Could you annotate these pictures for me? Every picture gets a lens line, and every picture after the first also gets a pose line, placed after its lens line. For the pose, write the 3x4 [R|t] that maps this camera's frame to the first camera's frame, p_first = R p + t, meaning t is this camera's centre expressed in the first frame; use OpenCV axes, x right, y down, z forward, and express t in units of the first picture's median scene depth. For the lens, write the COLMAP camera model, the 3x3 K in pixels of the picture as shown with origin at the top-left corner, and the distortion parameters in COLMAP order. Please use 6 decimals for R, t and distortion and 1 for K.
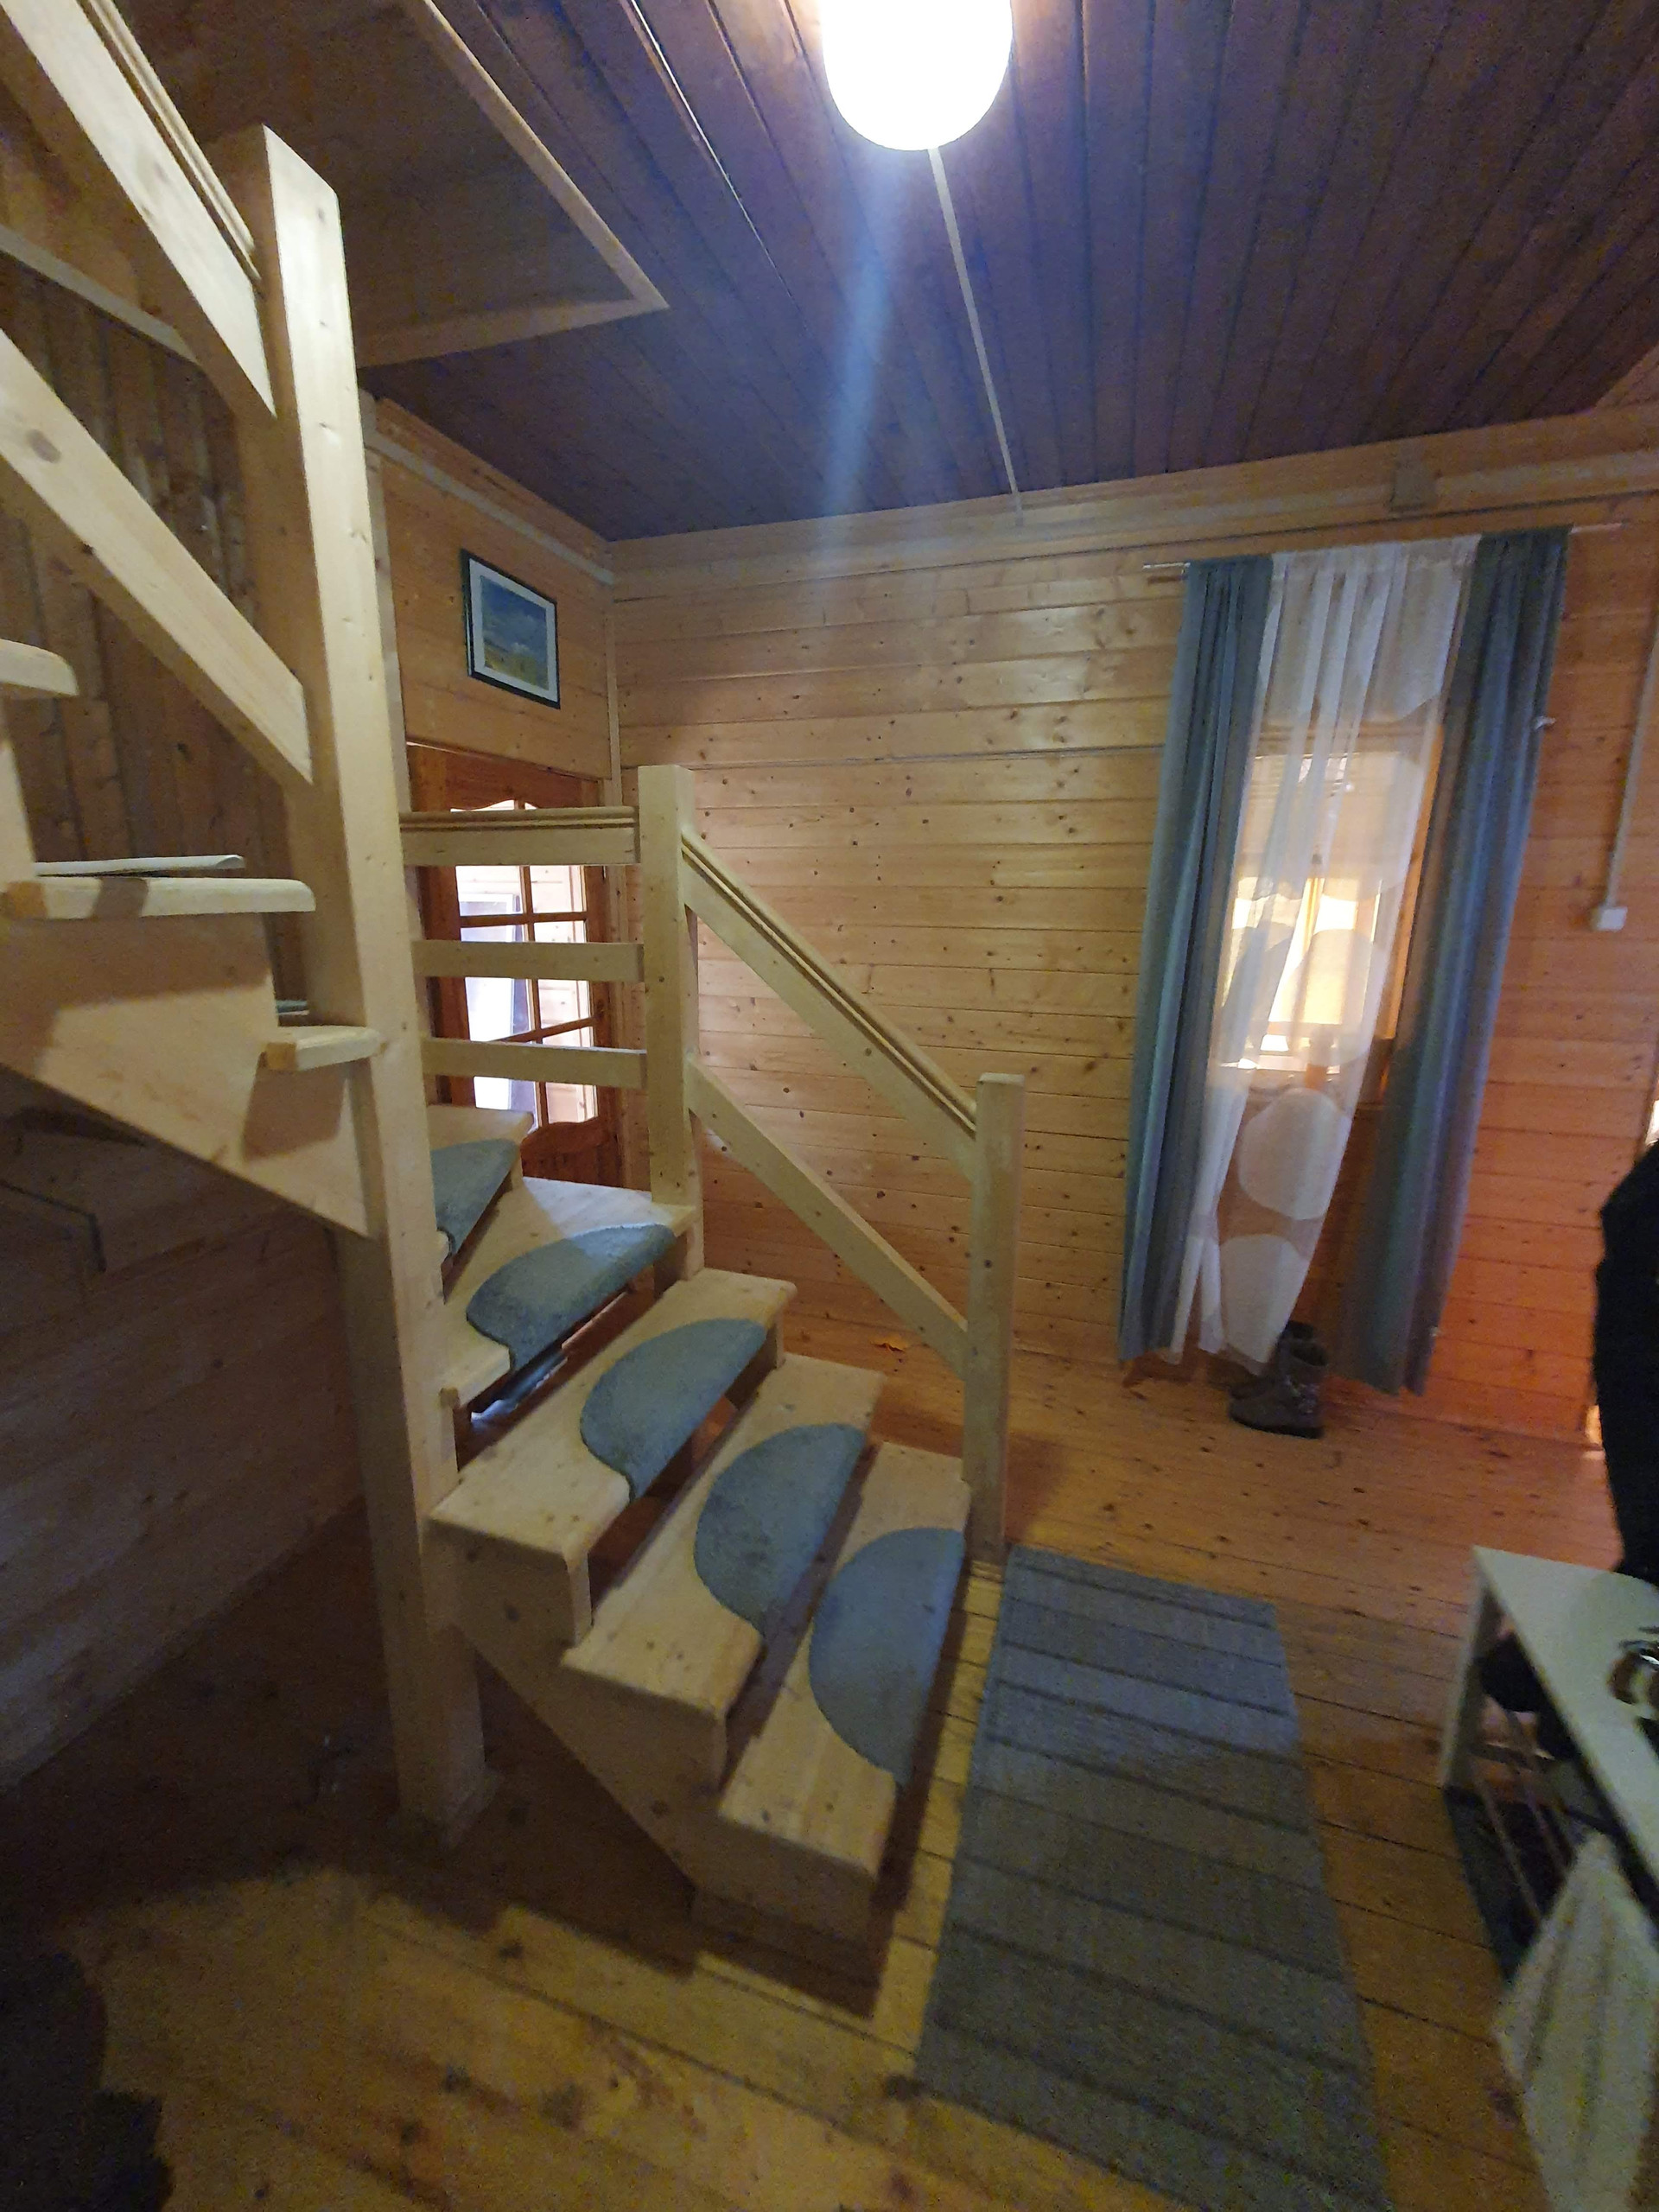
lens RADIAL K [[862.0, 0, 820.0], [0, 862.0, 1082.8], [0, 0, 1]] dist [0.010964, 0.000107]
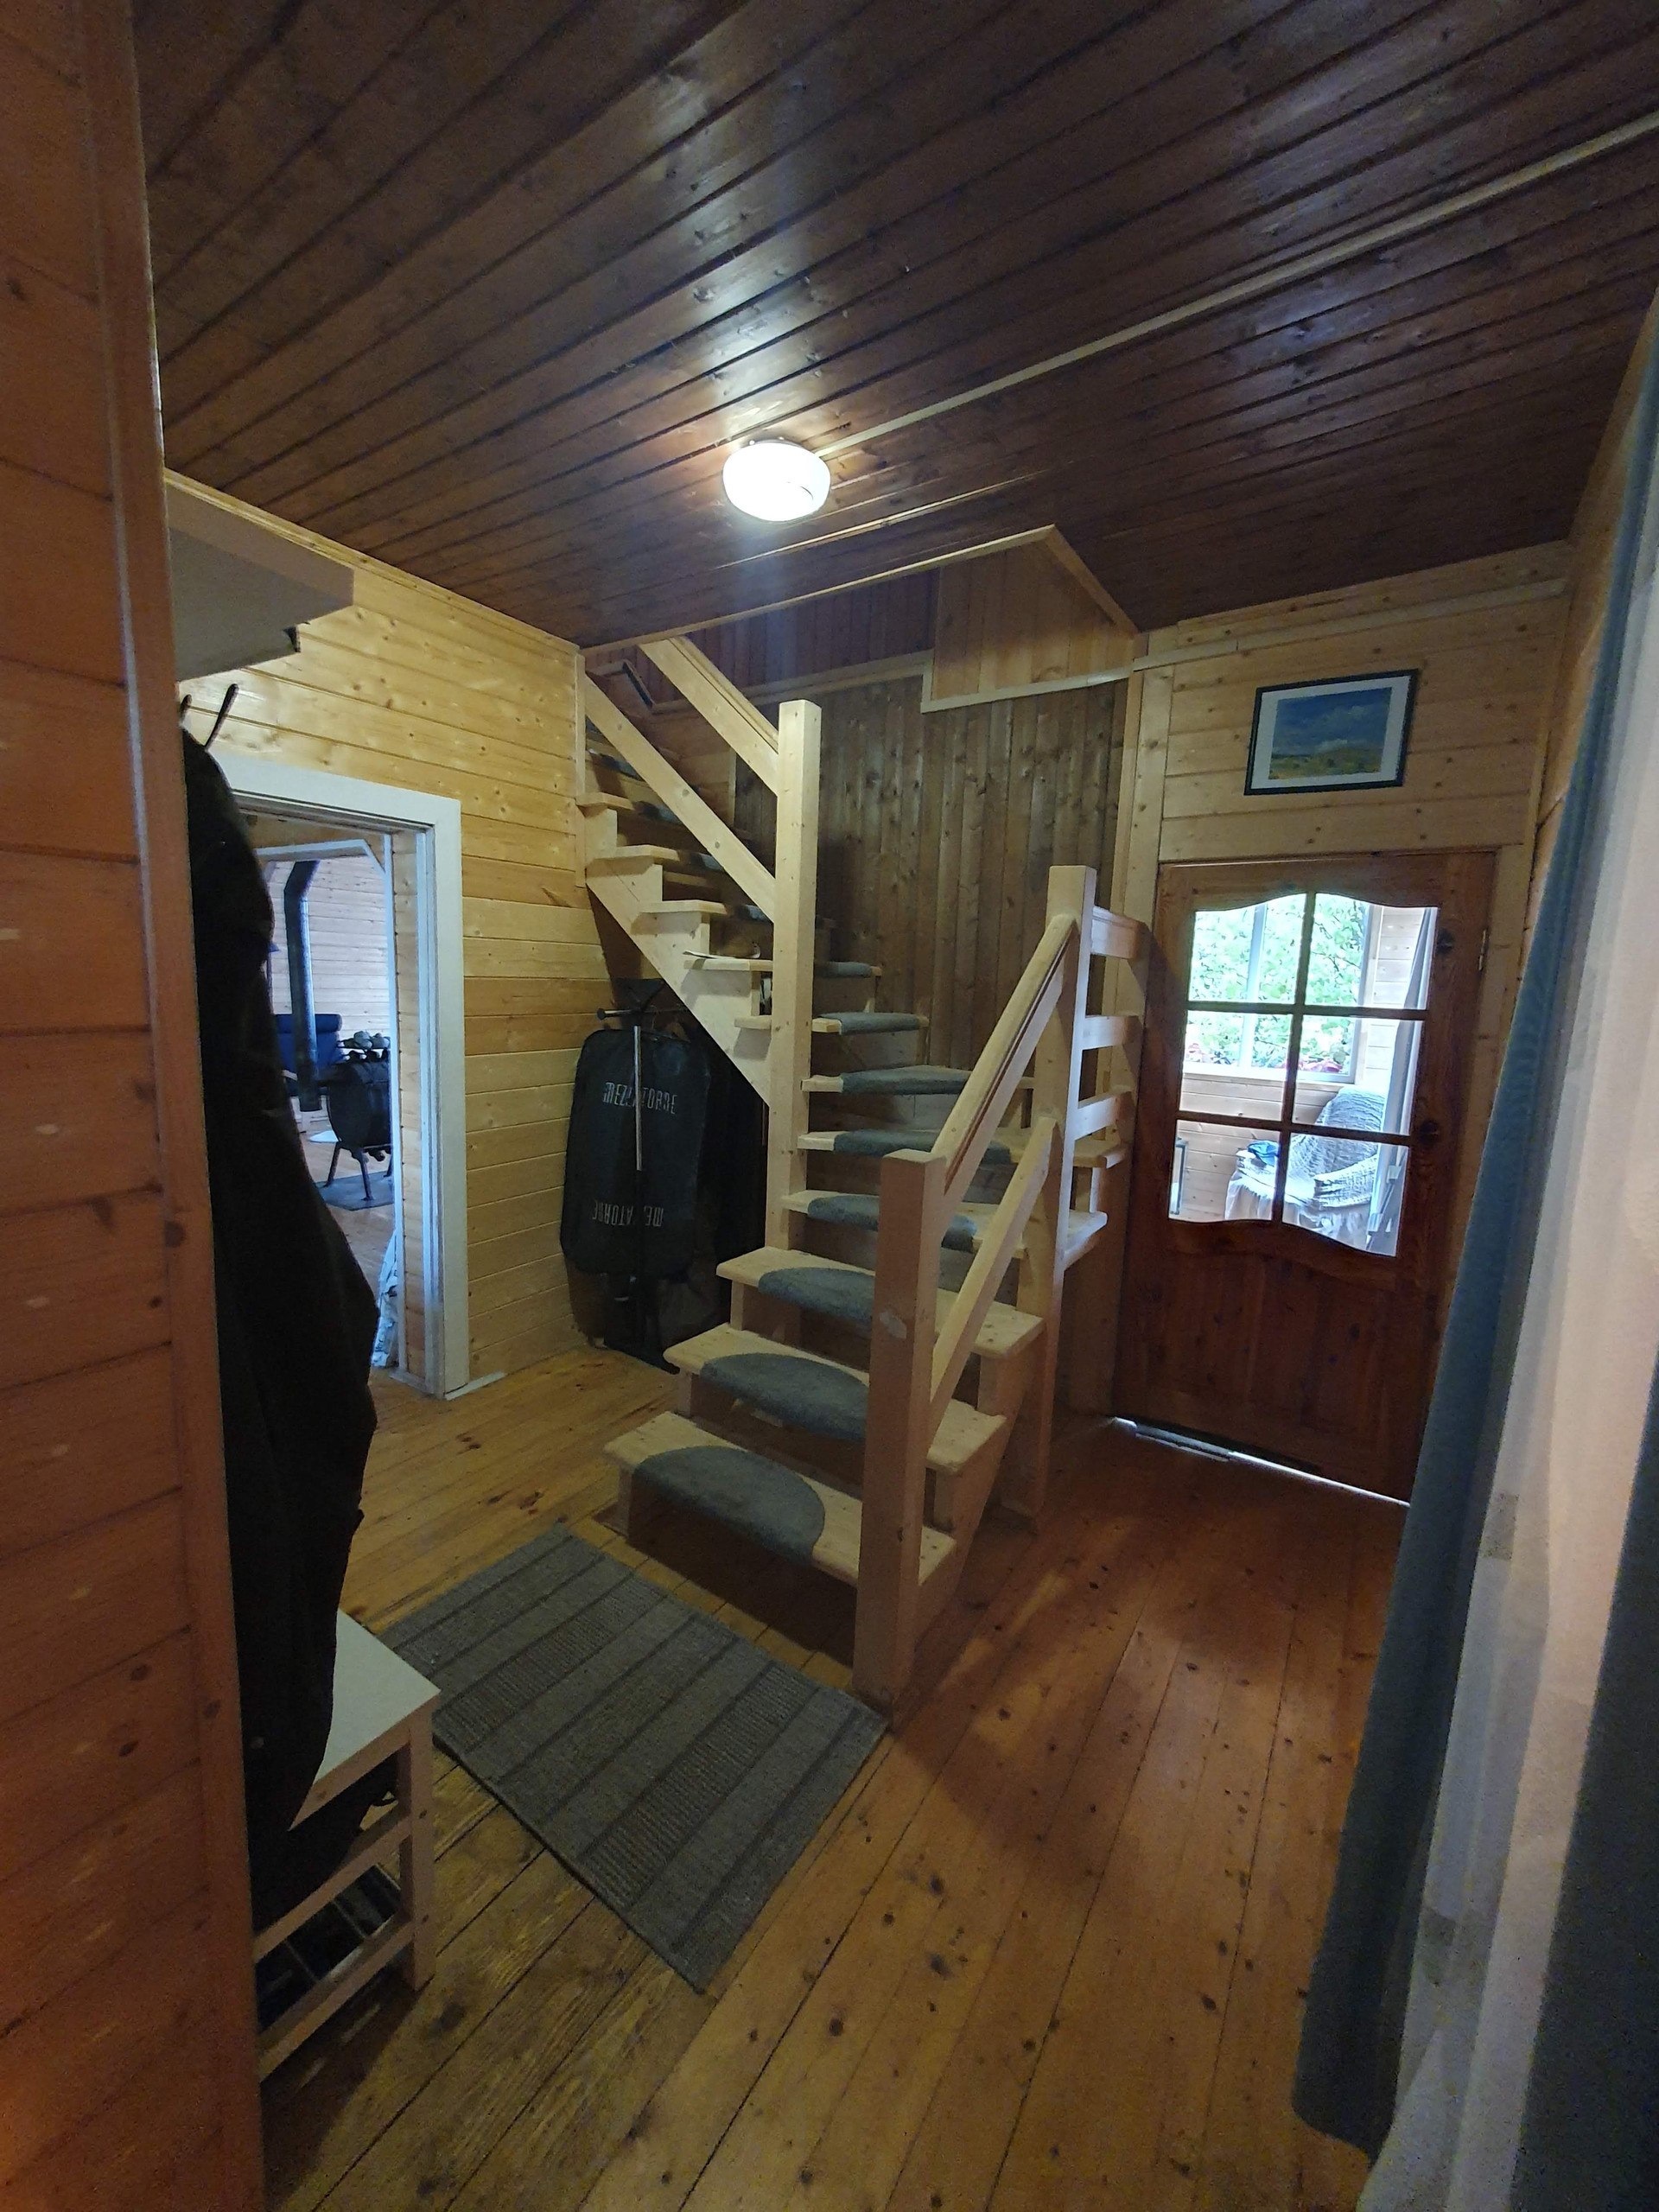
lens RADIAL K [[862.0, 0, 820.0], [0, 862.0, 1082.8], [0, 0, 1]] dist [0.010964, 0.000107]
pose [[-0.273799, 0.111705, -0.955278, 0.892299], [-0.245271, 0.952284, 0.181654, -0.183179], [0.929987, 0.284038, -0.233337, 0.870866]]
